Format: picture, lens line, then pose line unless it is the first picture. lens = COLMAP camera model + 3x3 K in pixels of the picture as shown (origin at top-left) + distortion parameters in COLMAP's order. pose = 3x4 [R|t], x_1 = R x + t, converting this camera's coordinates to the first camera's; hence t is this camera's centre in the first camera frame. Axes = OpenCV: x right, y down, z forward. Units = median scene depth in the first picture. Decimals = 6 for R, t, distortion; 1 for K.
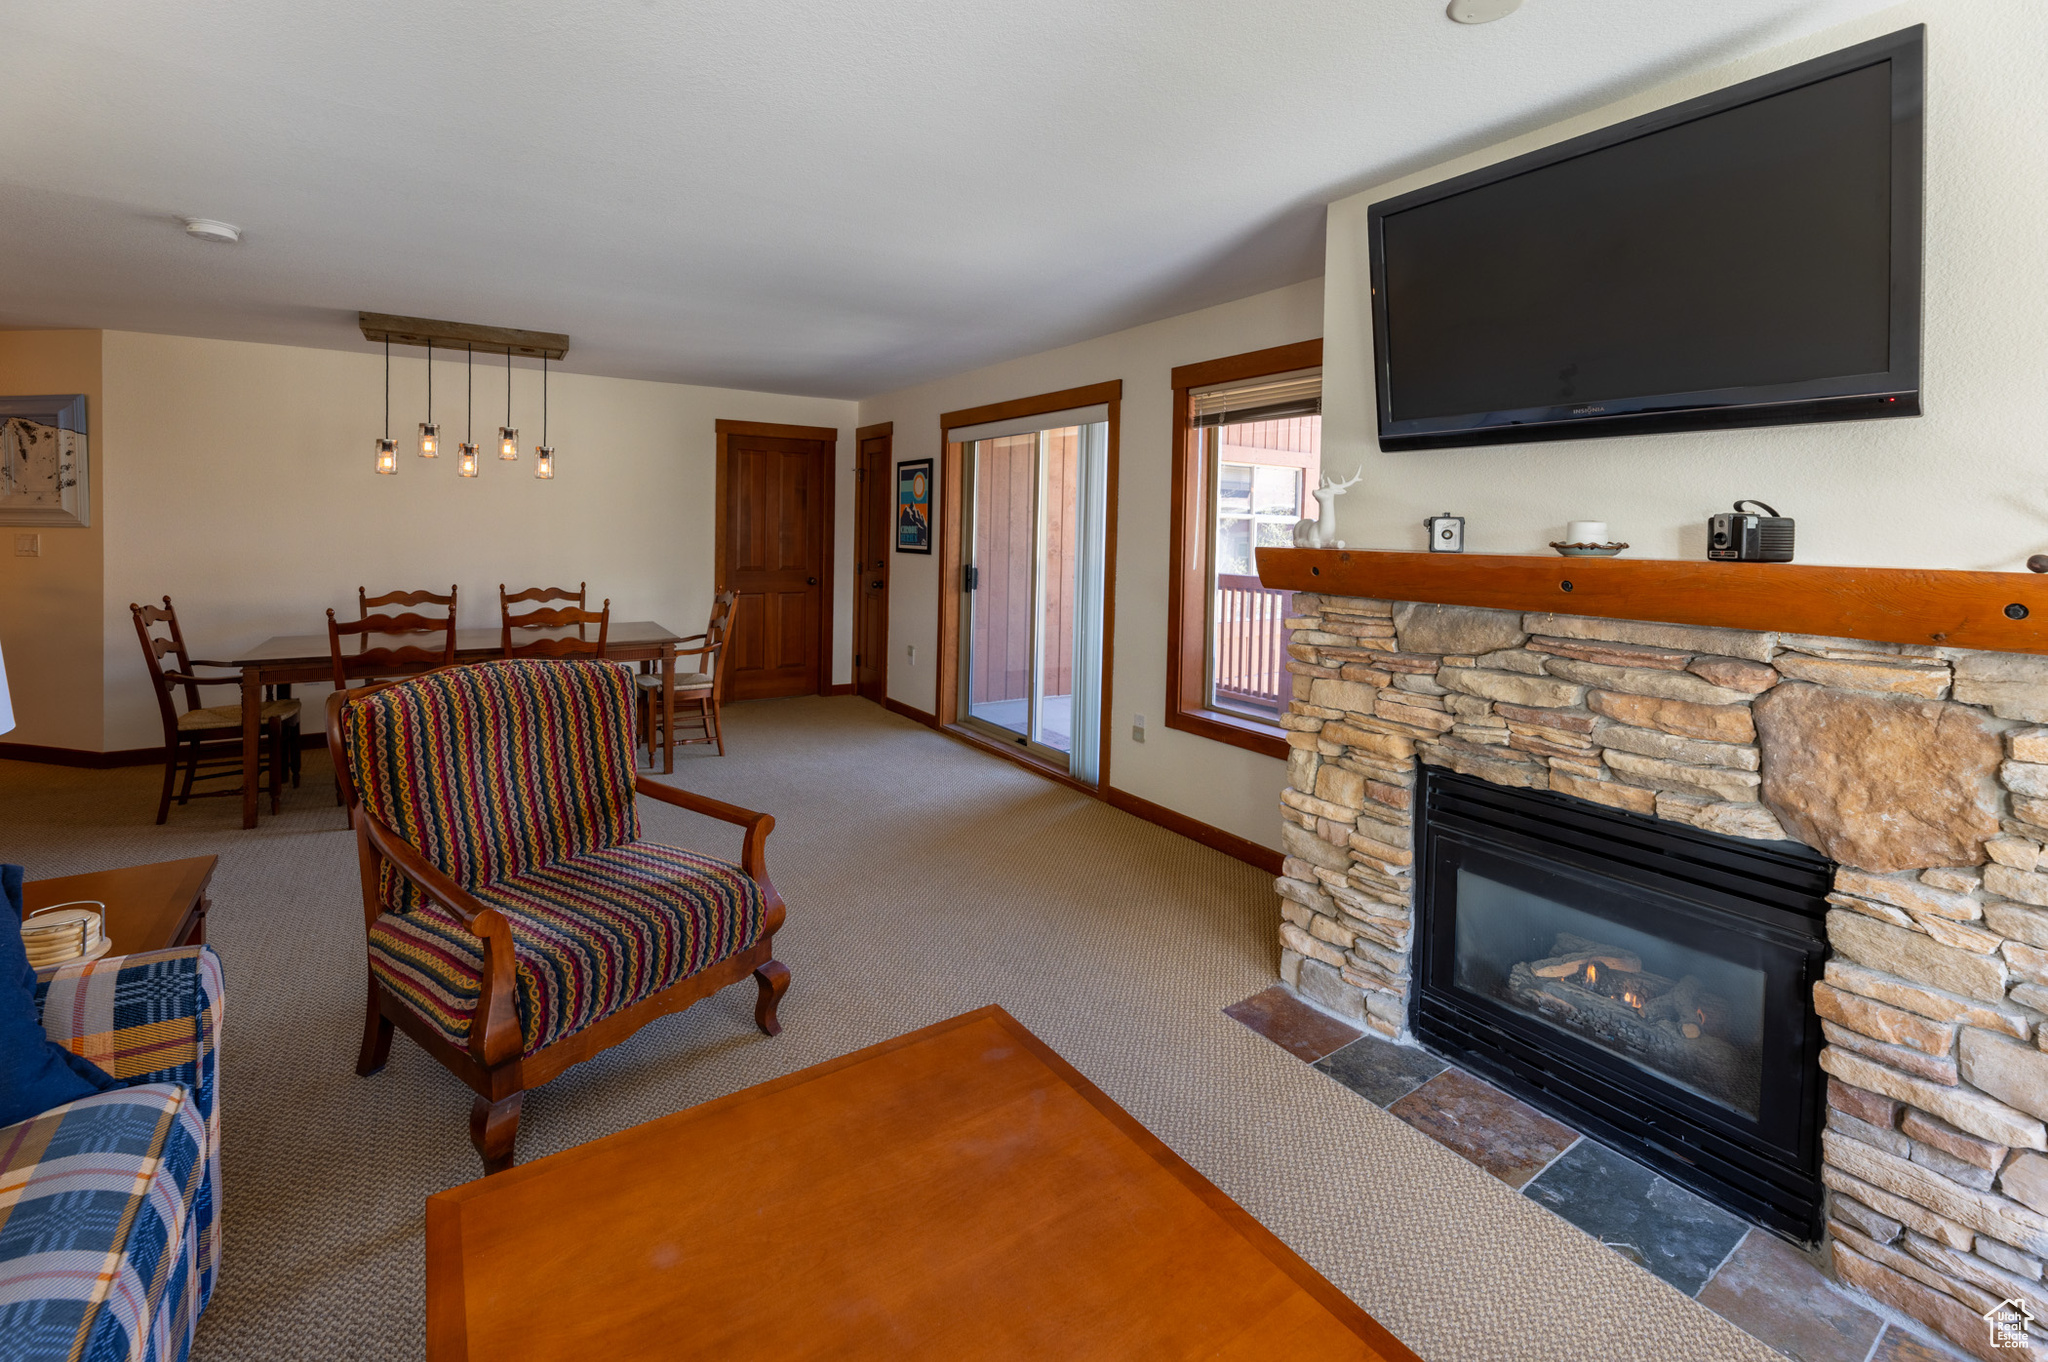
lens RADIAL K [[867.4, 0, 1045.3], [0, 867.4, 532.3], [0, 0, 1]] dist [-0.000195, 0.000113]
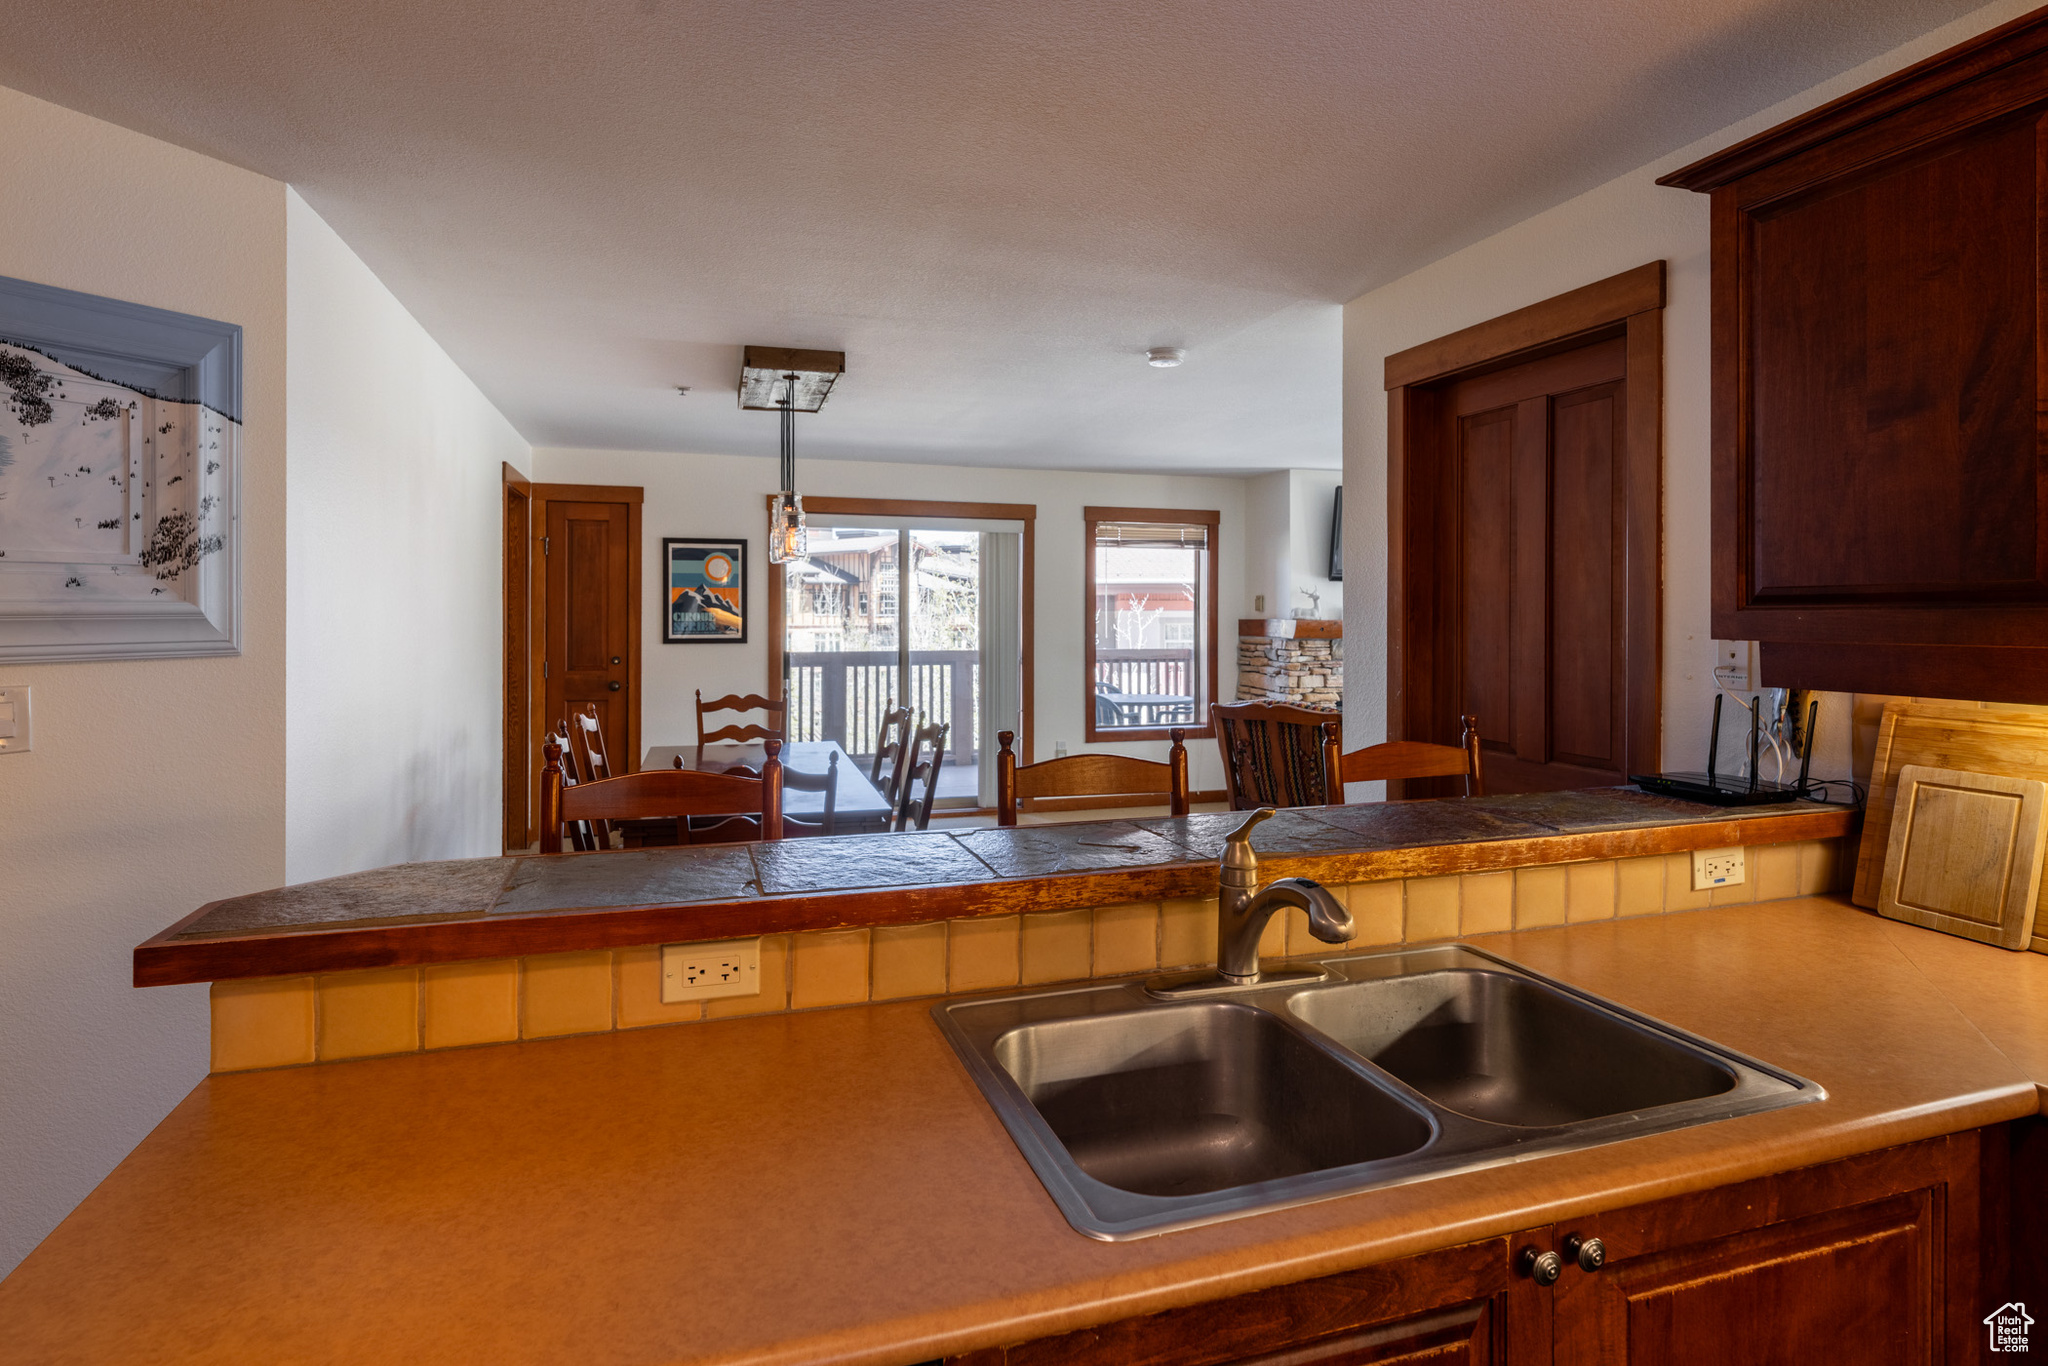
lens RADIAL K [[1072.3, 0, 1021.2], [0, 1072.3, 614.0], [0, 0, 1]] dist [-0.005225, -0.000094]
pose [[0.293788, -0.019439, 0.955673, -2.692687], [0.008598, 0.999806, 0.017693, -0.055732], [-0.955832, 0.003019, 0.293898, 0.896137]]
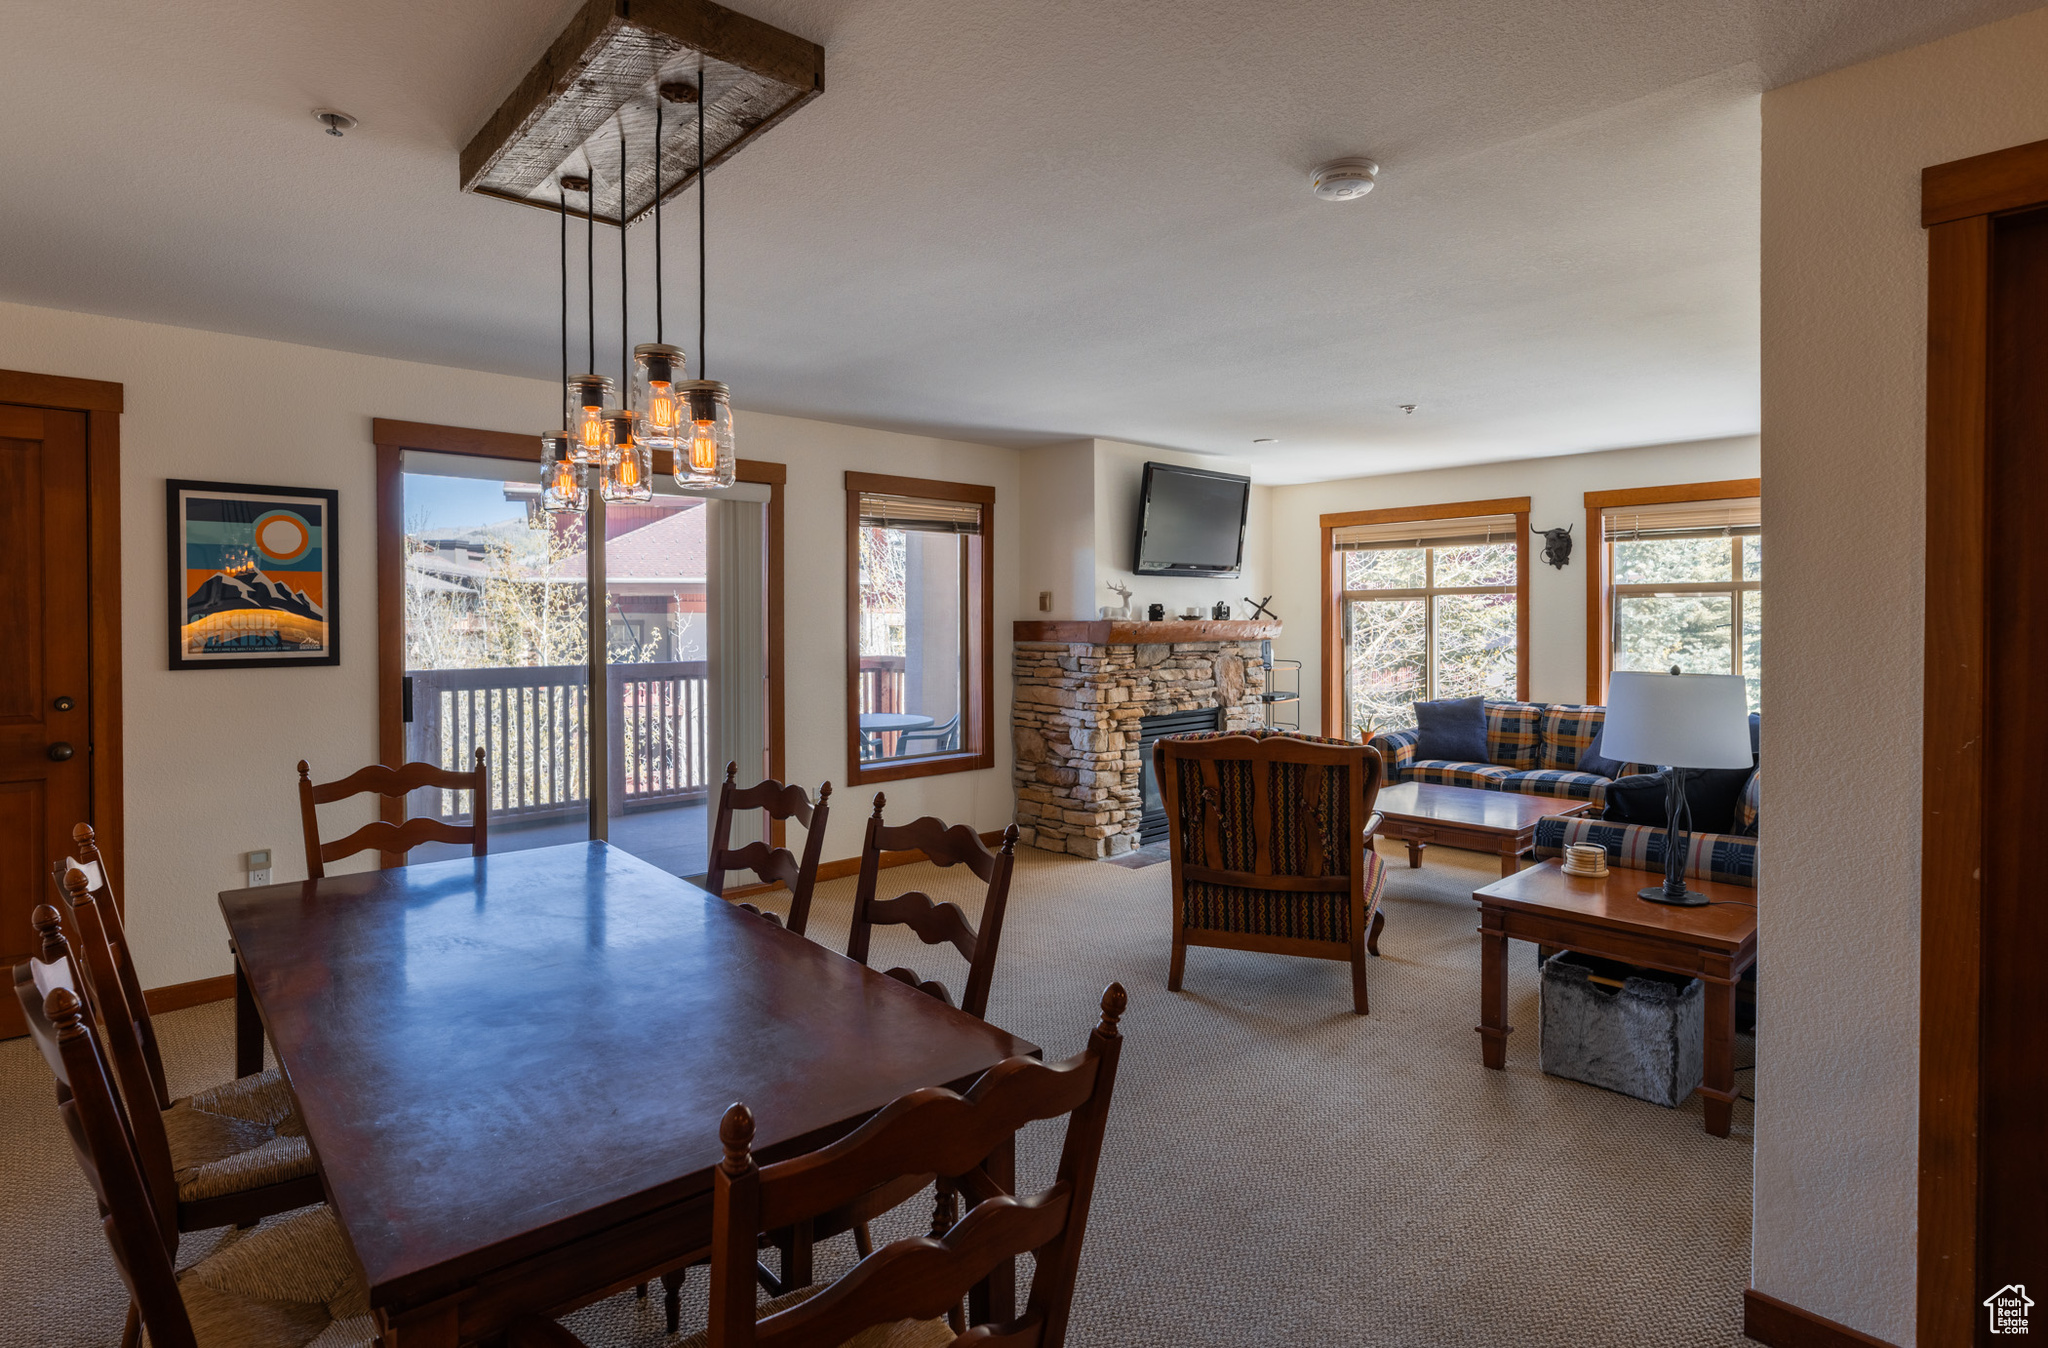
lens RADIAL K [[1057.6, 0, 1006.6], [0, 1057.6, 626.0], [0, 0, 1]] dist [-0.005924, 0.000912]
pose [[-0.131779, -0.028583, 0.990867, -2.010655], [0.003608, 0.999564, 0.029313, -0.041600], [-0.991273, 0.007438, -0.131618, 1.567407]]
